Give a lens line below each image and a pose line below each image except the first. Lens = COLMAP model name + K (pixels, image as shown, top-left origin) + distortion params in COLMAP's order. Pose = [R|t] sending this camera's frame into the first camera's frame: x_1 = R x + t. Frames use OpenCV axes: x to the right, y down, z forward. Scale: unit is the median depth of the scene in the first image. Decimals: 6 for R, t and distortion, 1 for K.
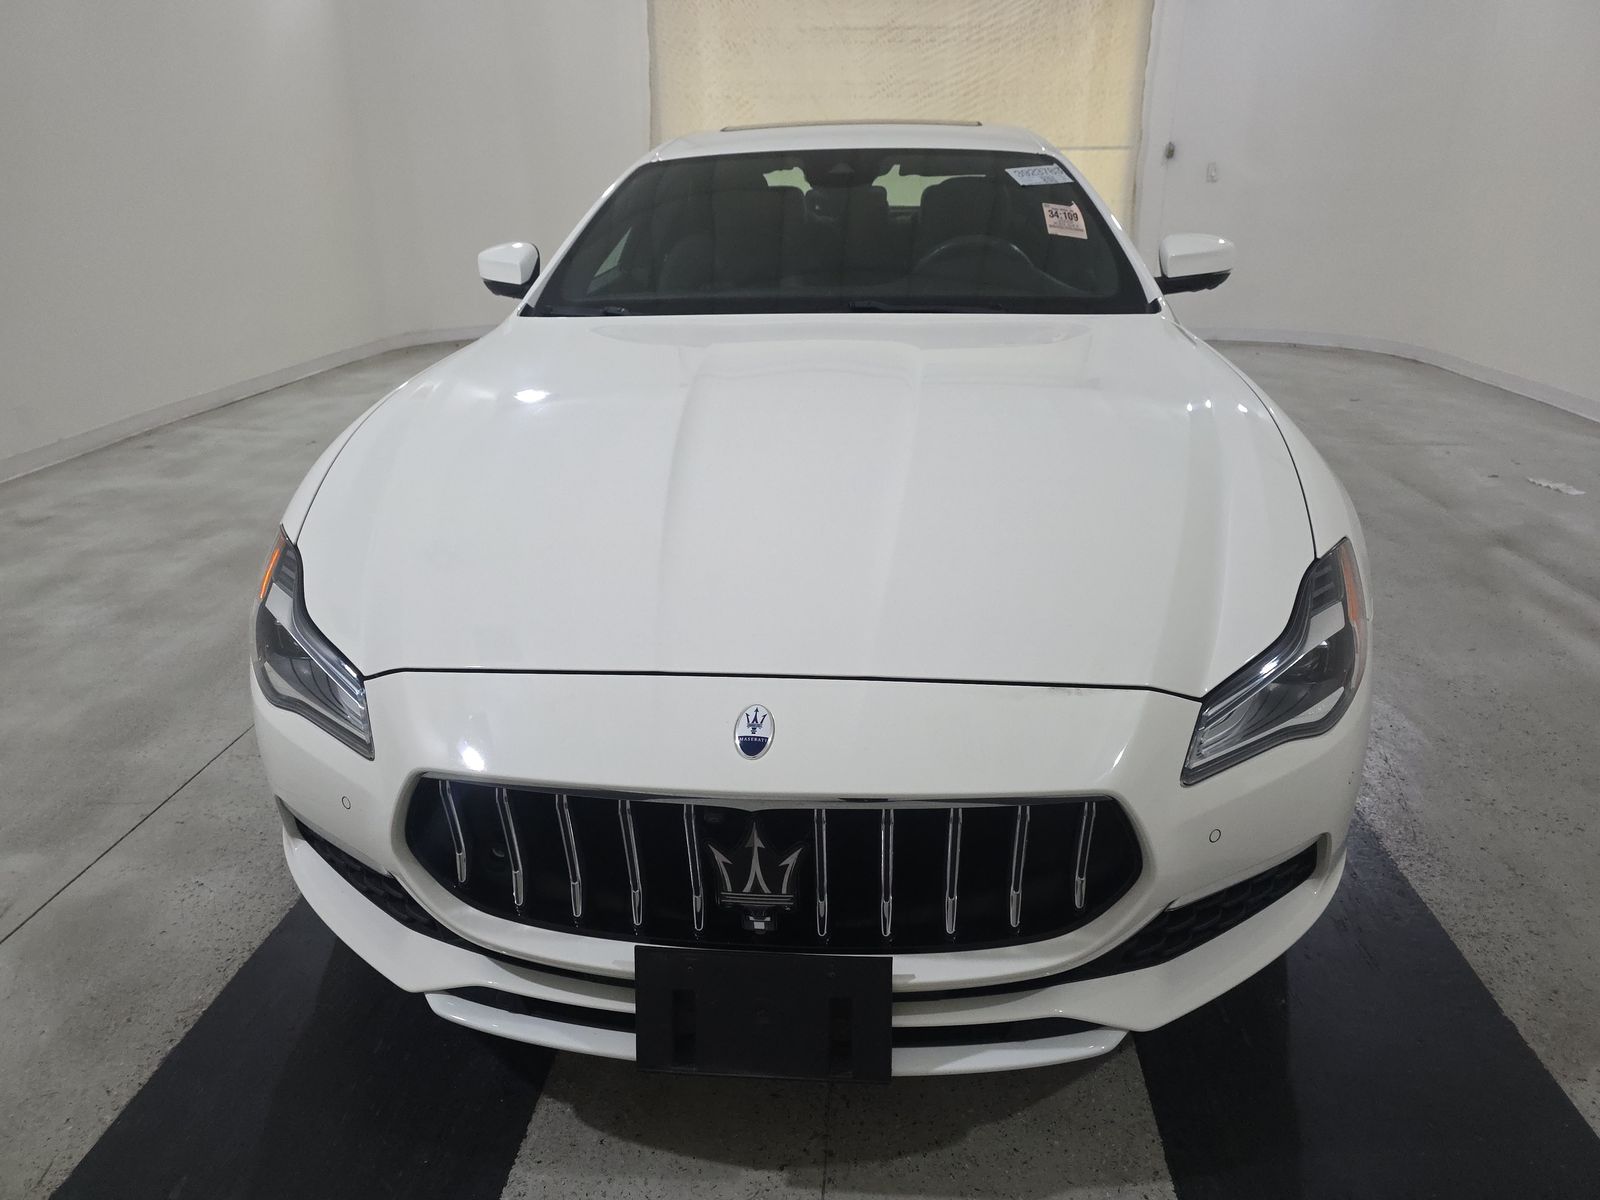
lens RADIAL K [[1078.4, 0, 817.2], [0, 1078.4, 630.2], [0, 0, 1]] dist [0.038049, -0.031837]
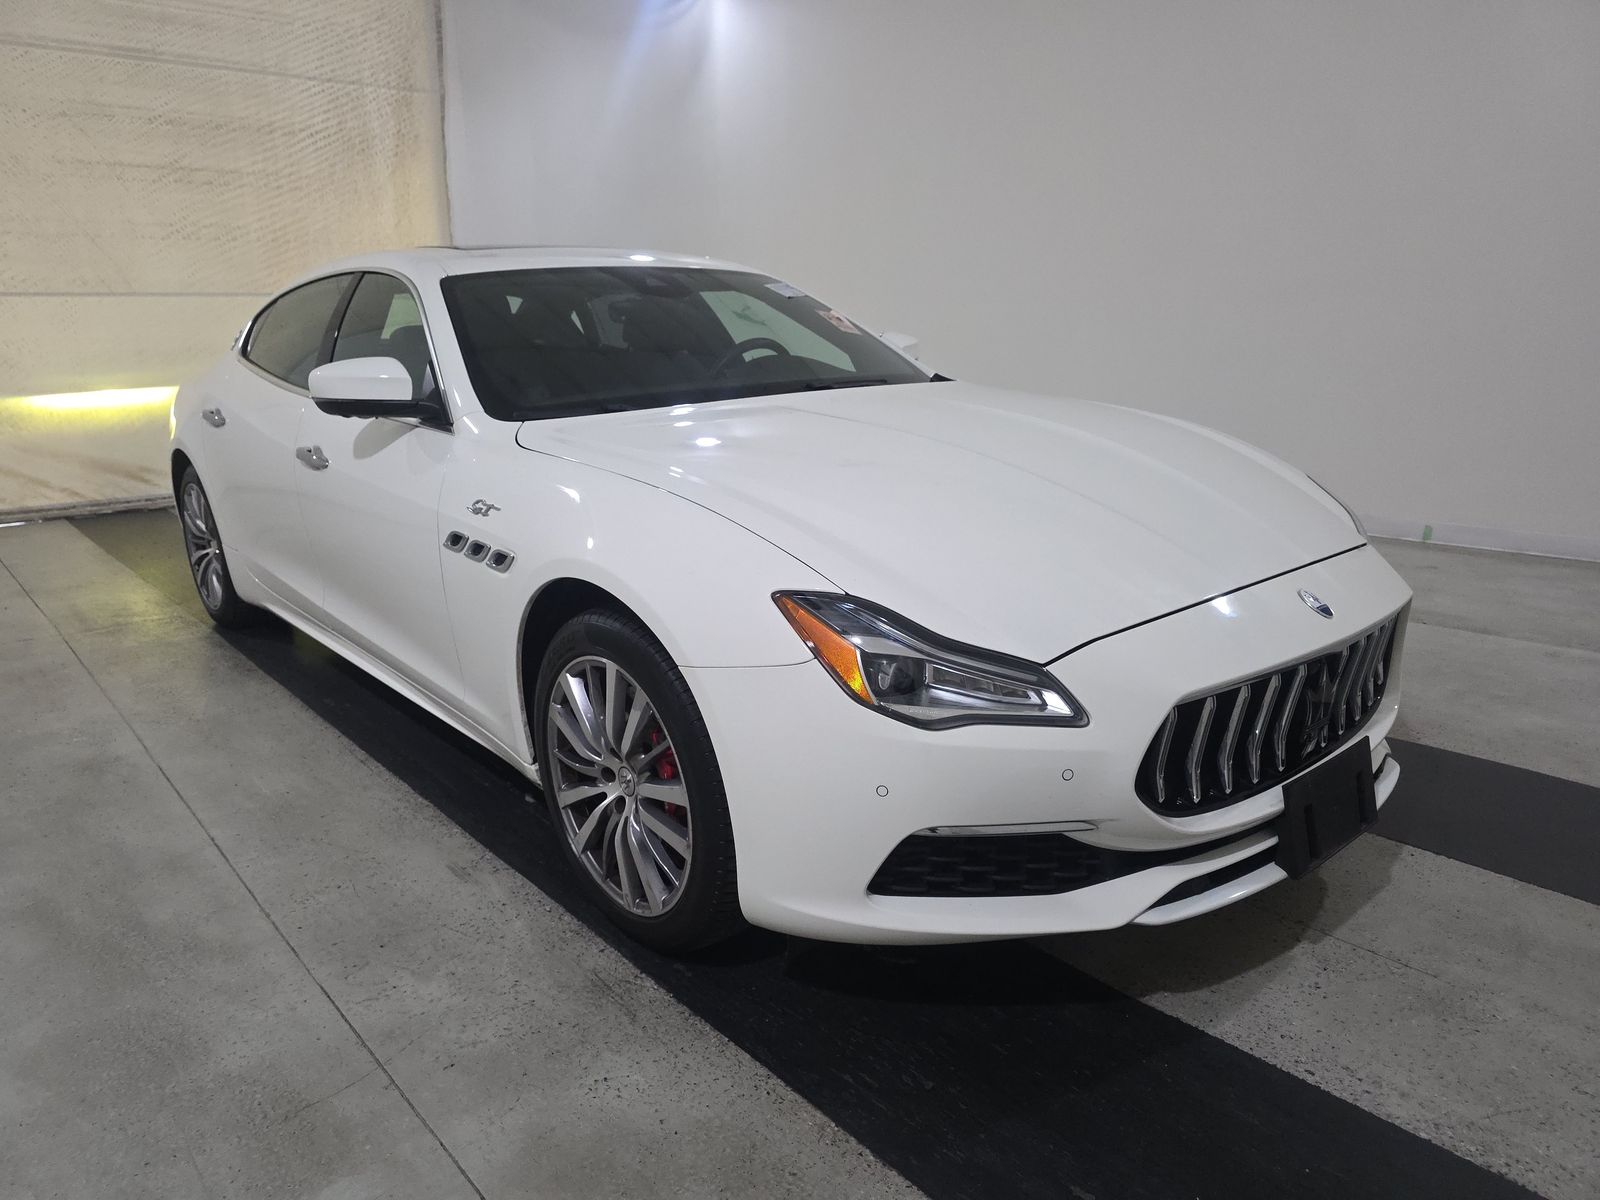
lens RADIAL K [[1078.4, 0, 817.2], [0, 1078.4, 630.2], [0, 0, 1]] dist [0.038049, -0.031837]
pose [[0.698250, -0.209750, 0.684435, -0.264640], [0.297774, 0.954570, -0.011249, -0.010346], [-0.650982, 0.211662, 0.728987, 0.060298]]
